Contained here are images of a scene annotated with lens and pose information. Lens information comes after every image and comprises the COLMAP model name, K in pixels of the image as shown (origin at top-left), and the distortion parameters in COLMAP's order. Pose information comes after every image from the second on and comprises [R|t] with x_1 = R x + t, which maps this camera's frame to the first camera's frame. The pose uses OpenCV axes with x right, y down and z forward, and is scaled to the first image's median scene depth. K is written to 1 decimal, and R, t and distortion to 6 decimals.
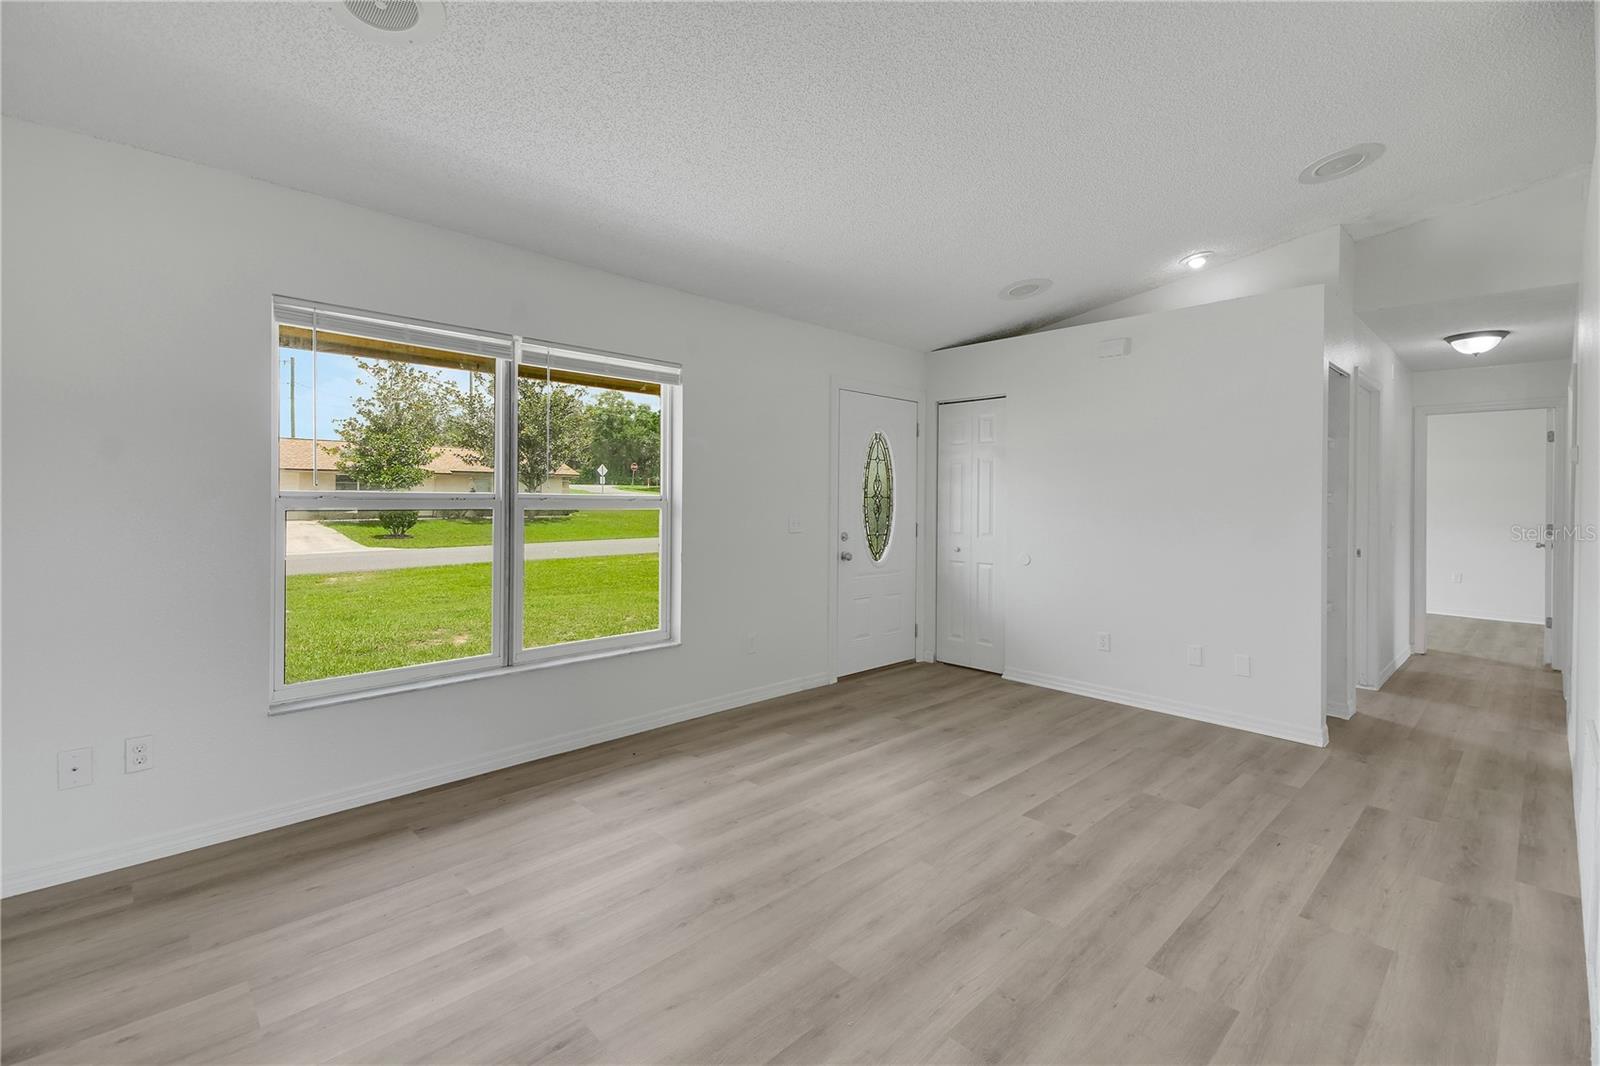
lens RADIAL K [[713.8, 0, 793.6], [0, 713.8, 499.0], [0, 0, 1]] dist [0.055954, -0.023617]
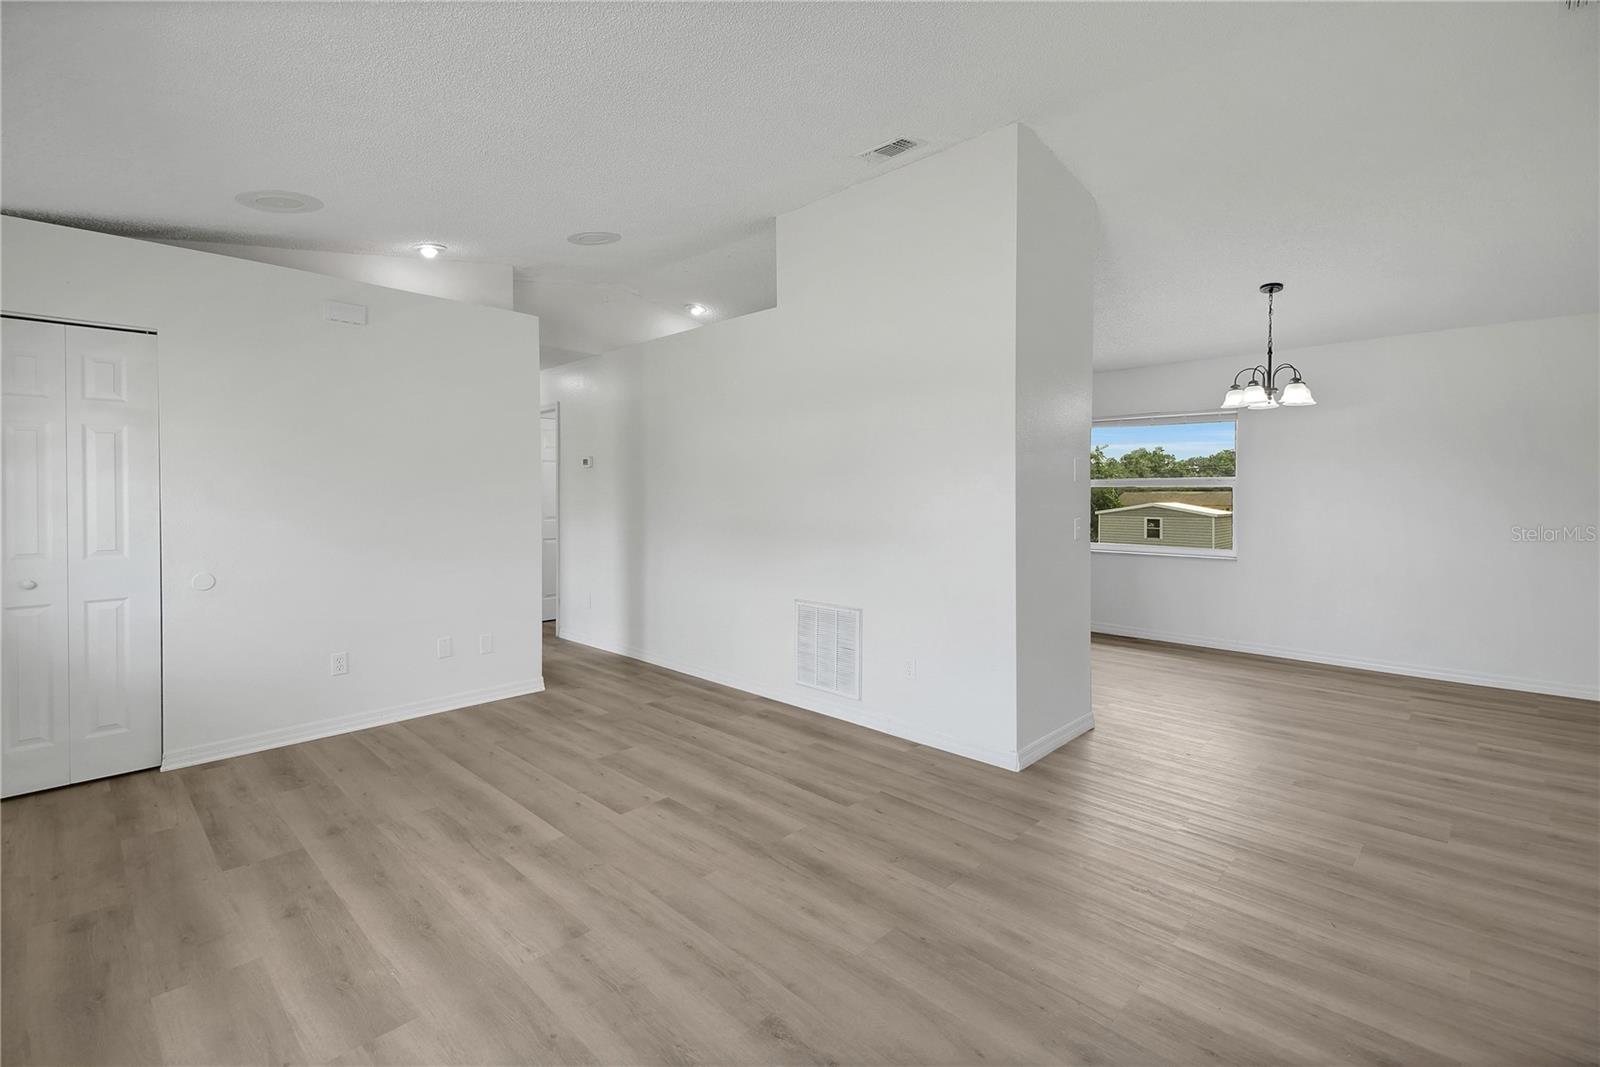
lens RADIAL K [[712.4, 0, 803.0], [0, 712.4, 511.0], [0, 0, 1]] dist [0.051381, -0.023460]
pose [[-0.036456, -0.034981, 0.998723, -0.628887], [0.001074, 0.999385, 0.035043, -0.011123], [-0.999335, 0.002351, -0.036396, 0.747620]]
